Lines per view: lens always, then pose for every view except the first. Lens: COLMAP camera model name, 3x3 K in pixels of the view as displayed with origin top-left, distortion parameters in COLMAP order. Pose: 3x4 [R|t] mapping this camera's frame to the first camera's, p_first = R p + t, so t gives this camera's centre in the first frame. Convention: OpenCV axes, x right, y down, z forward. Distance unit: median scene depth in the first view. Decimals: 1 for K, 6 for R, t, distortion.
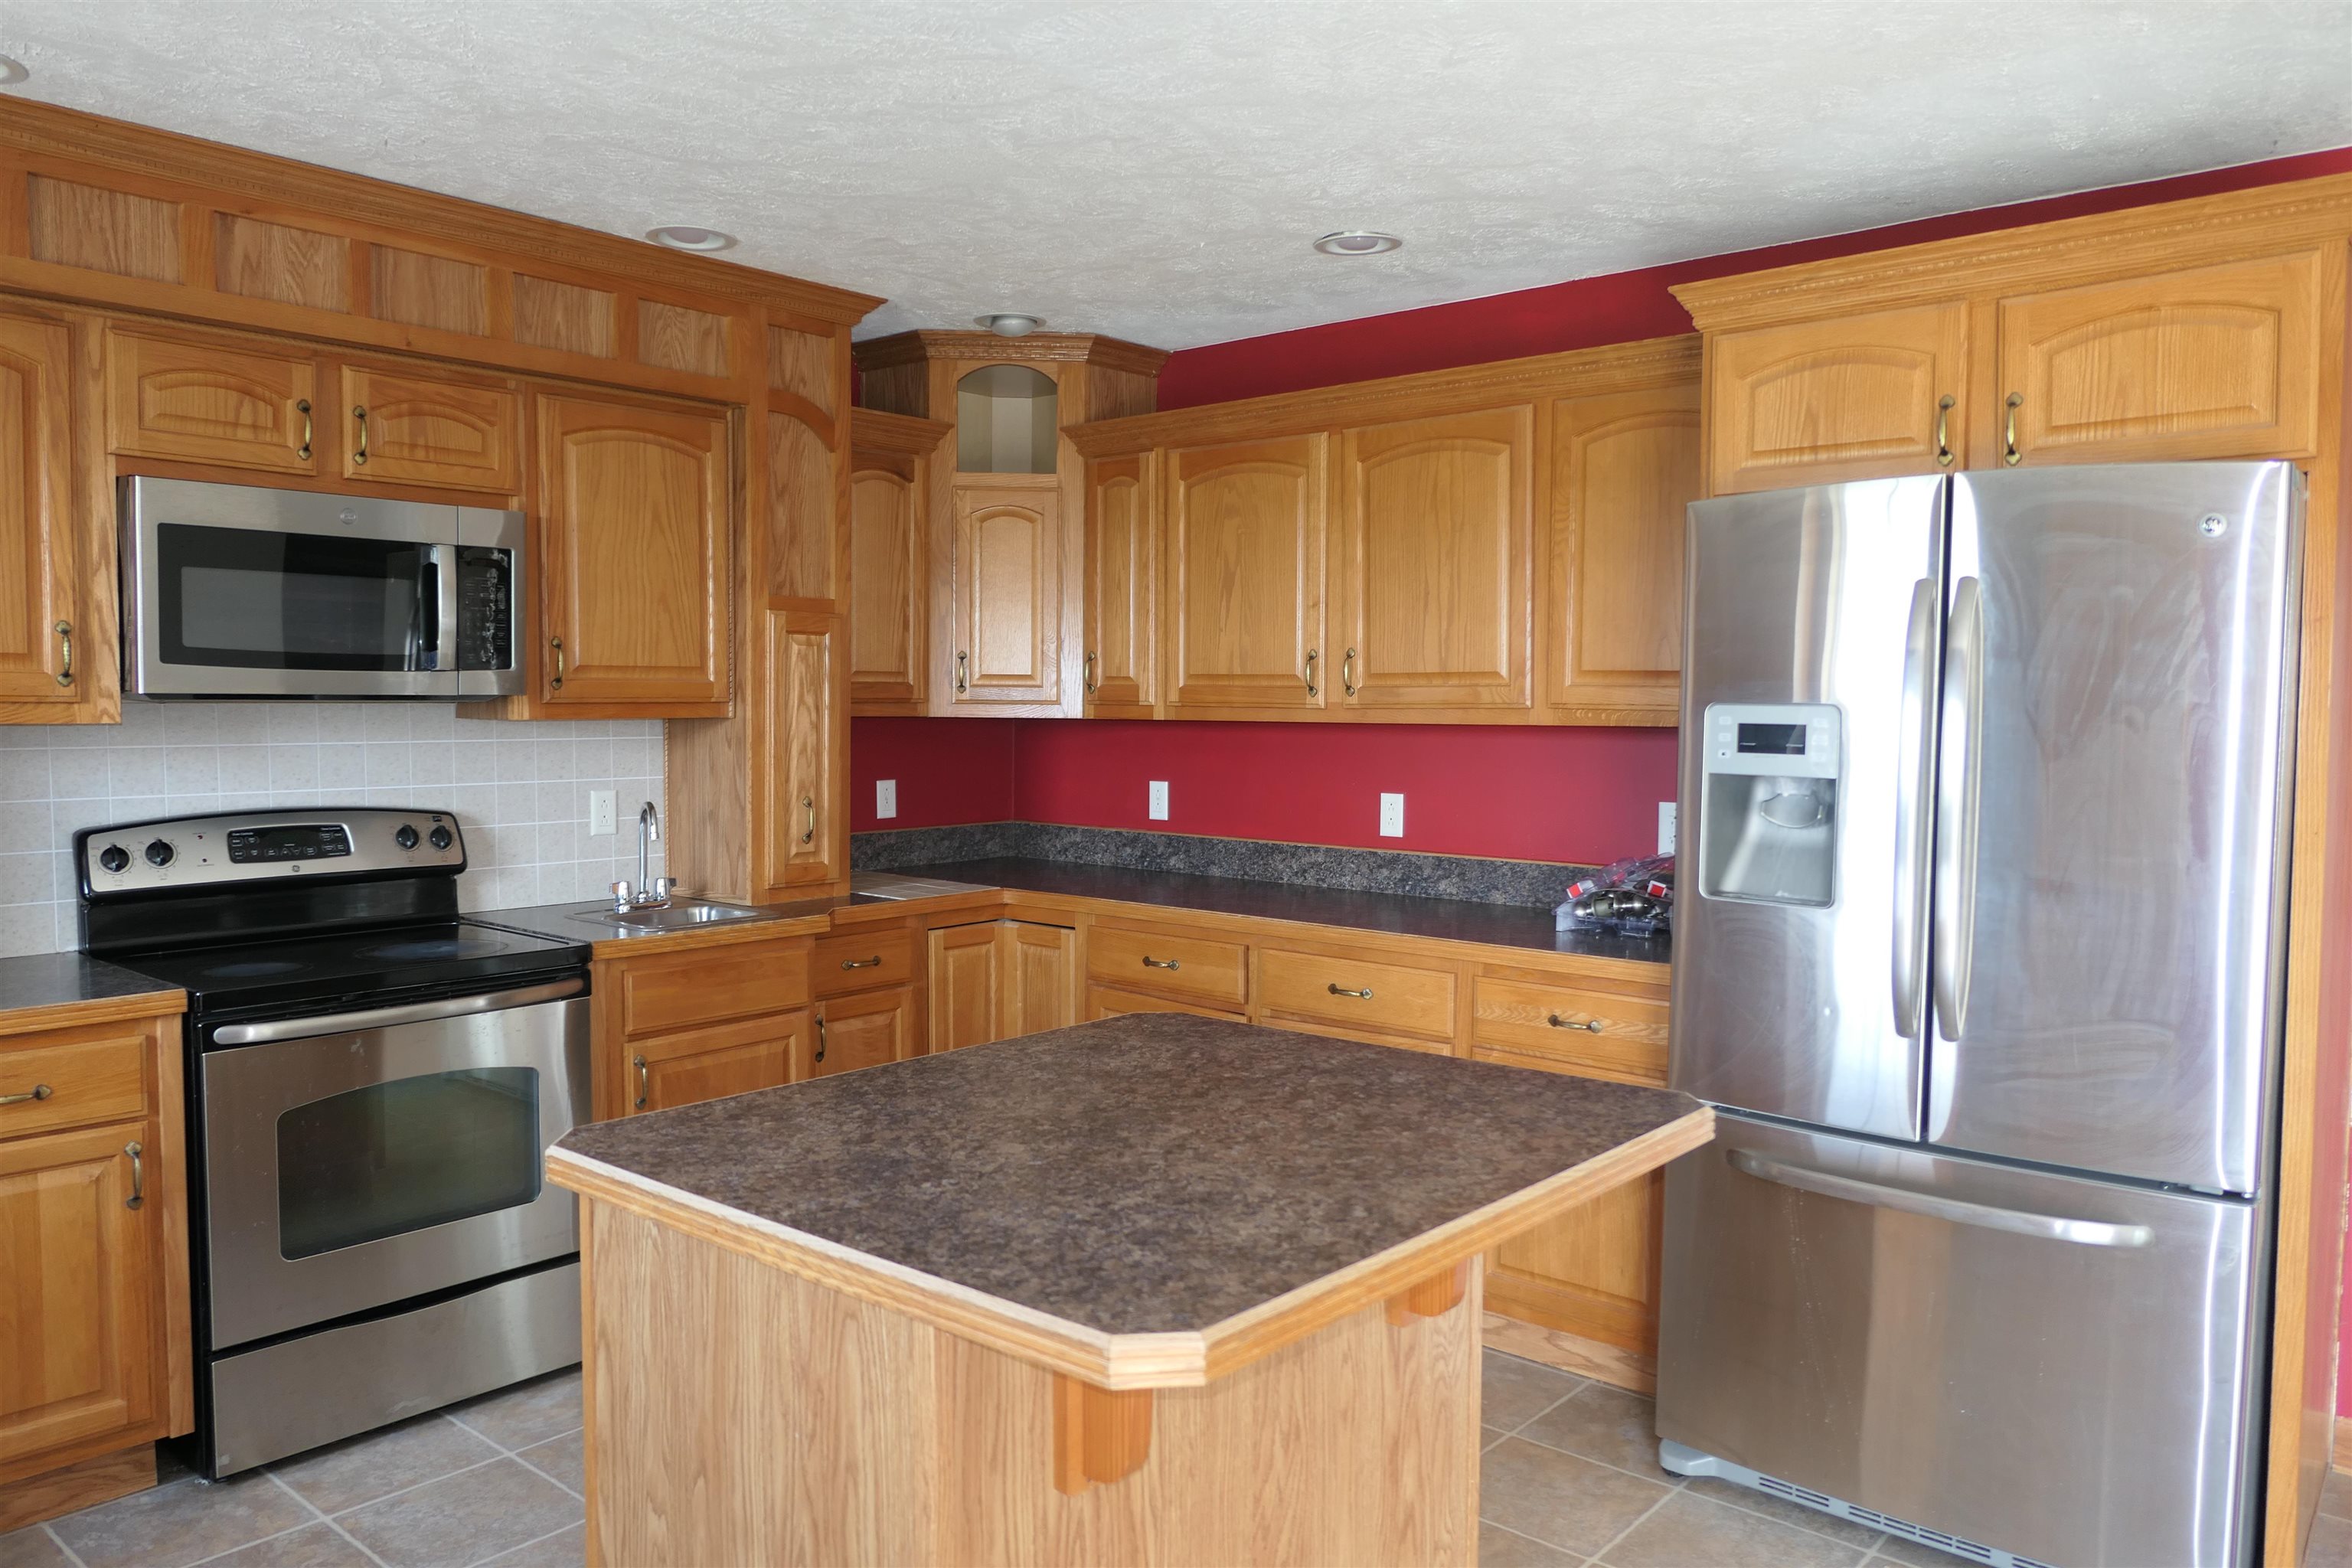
lens RADIAL K [[1652.0, 0, 1177.7], [0, 1652.0, 779.2], [0, 0, 1]] dist [-0.013415, 0.002520]
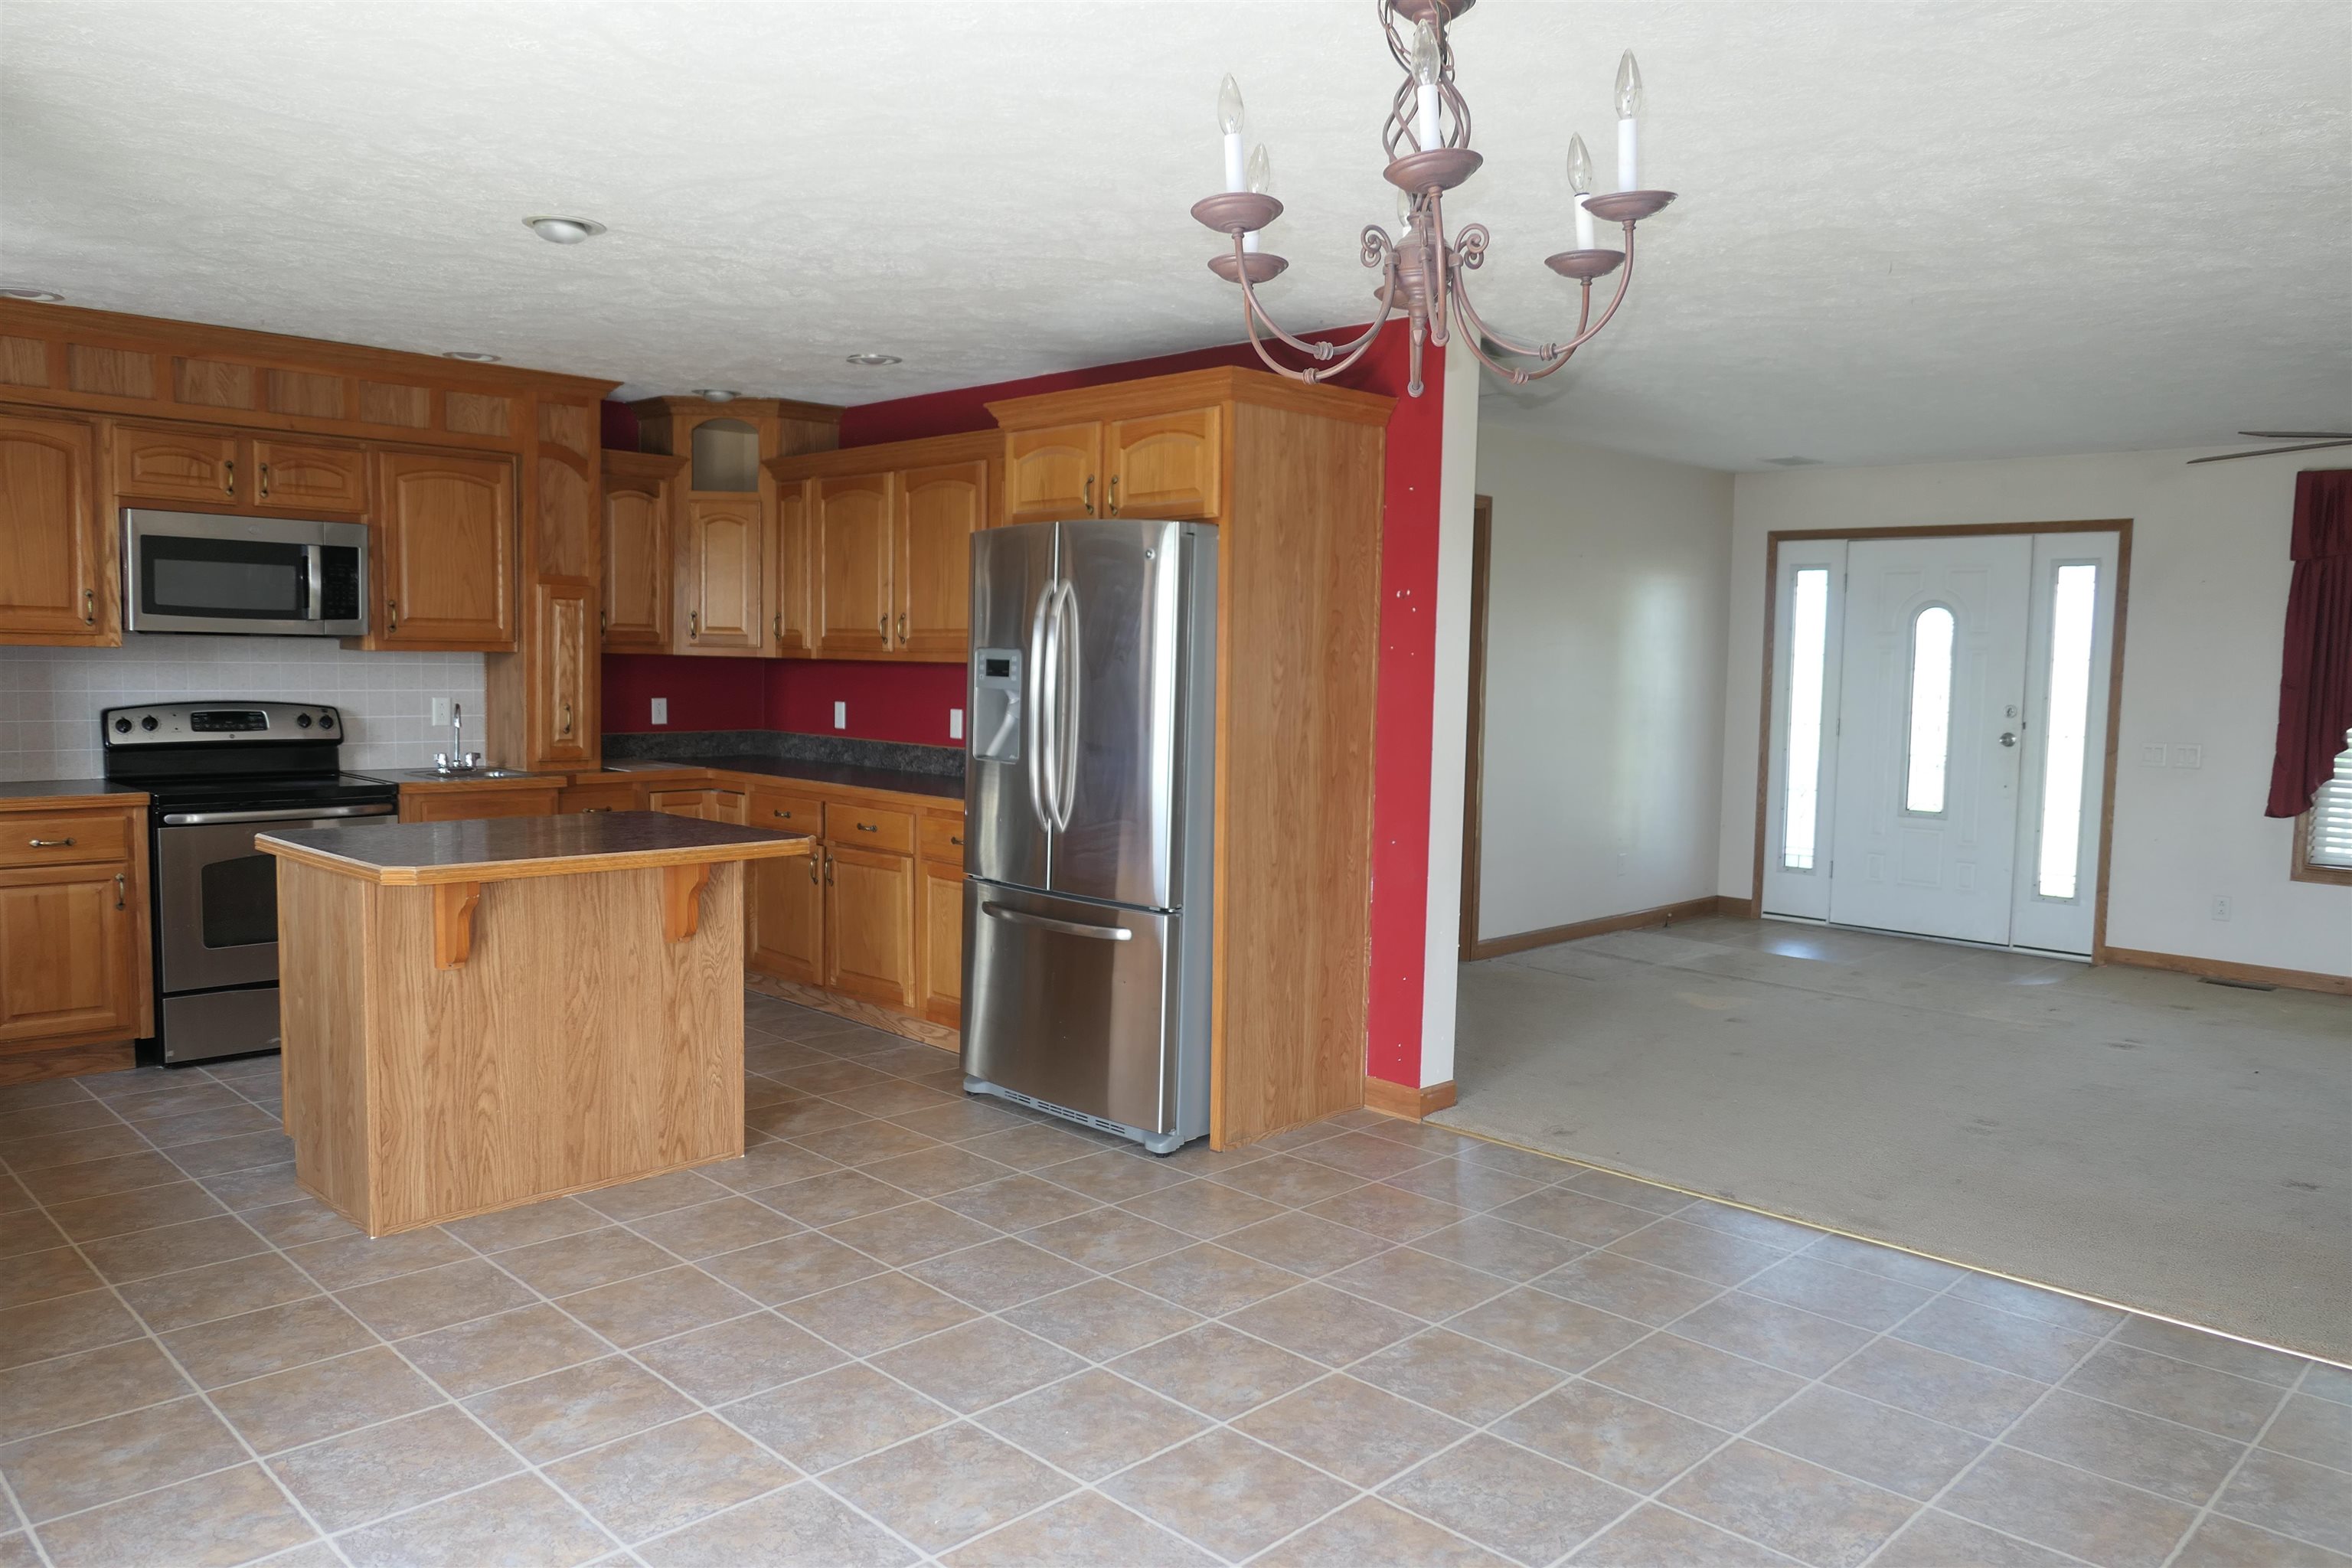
lens RADIAL K [[1652.0, 0, 1177.7], [0, 1652.0, 779.2], [0, 0, 1]] dist [-0.013415, 0.002520]
pose [[0.997322, 0.020211, -0.070287, 0.518742], [-0.018411, 0.999488, 0.026161, 0.034281], [0.070779, -0.024797, 0.997184, -0.578230]]
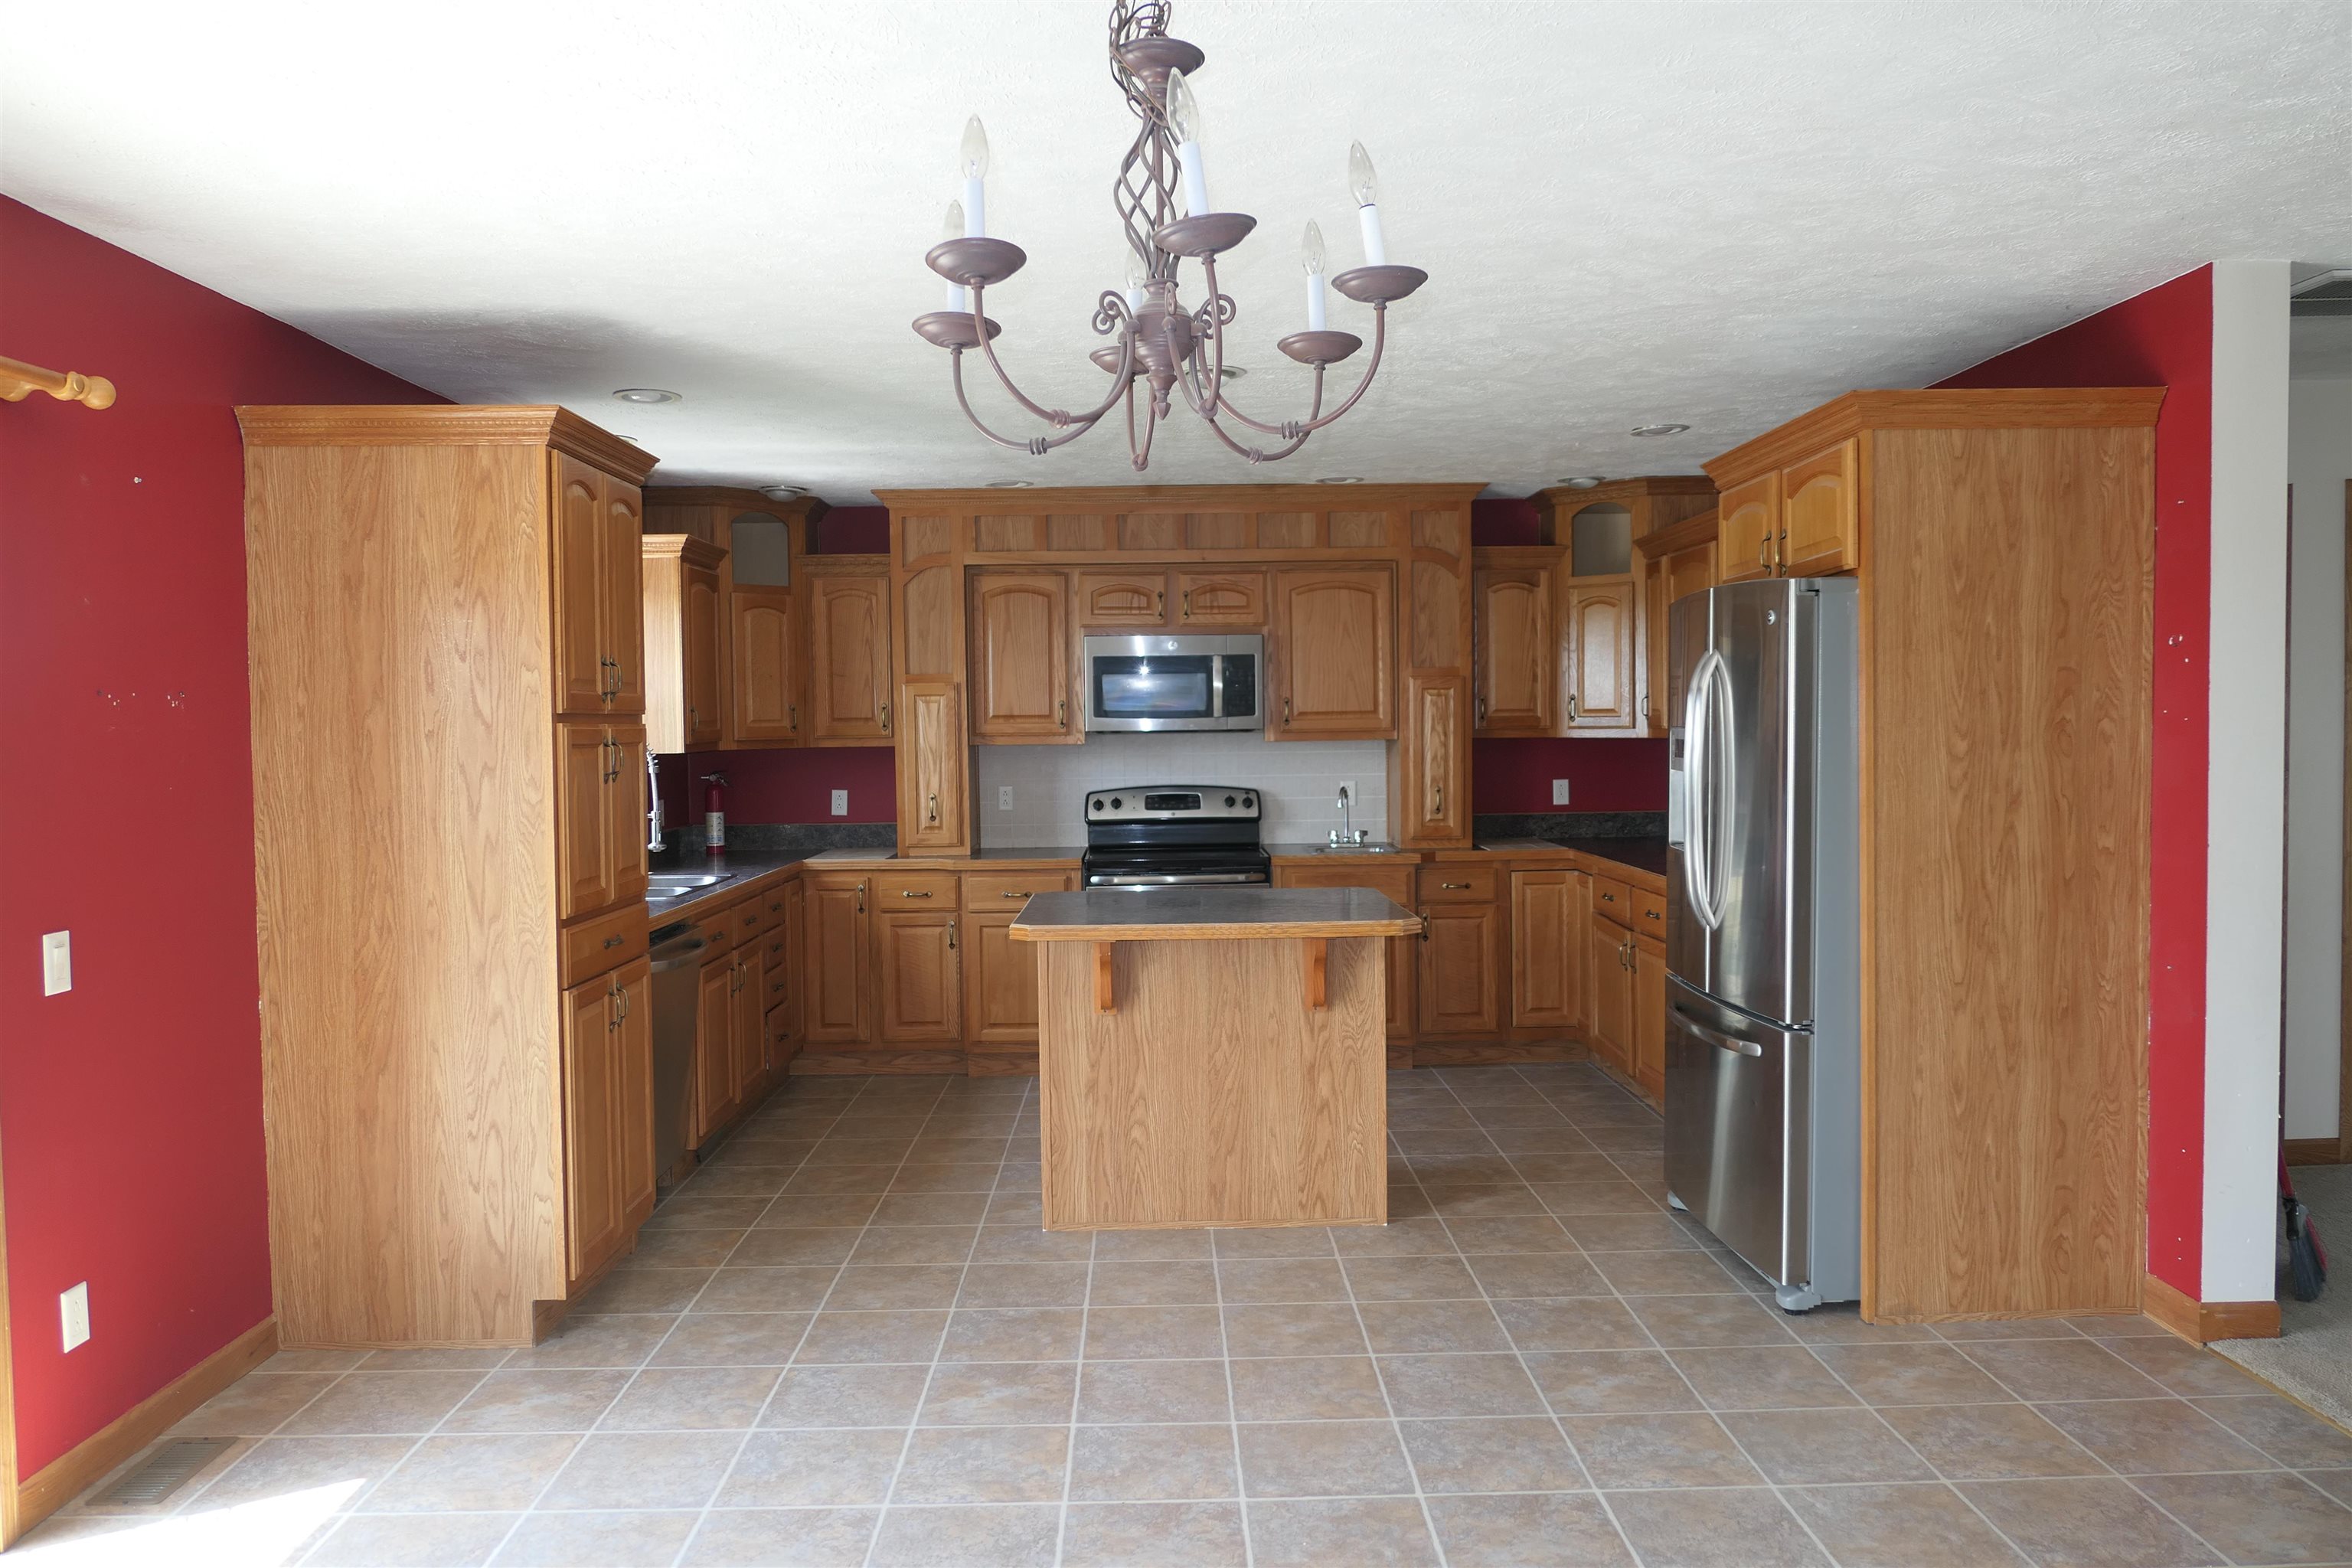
lens RADIAL K [[1652.0, 0, 1177.7], [0, 1652.0, 779.2], [0, 0, 1]] dist [-0.013415, 0.002520]
pose [[0.665081, 0.010197, -0.746701, 0.958566], [-0.019357, 0.999806, -0.003587, 0.016671], [0.746520, 0.016840, 0.665150, -0.354997]]
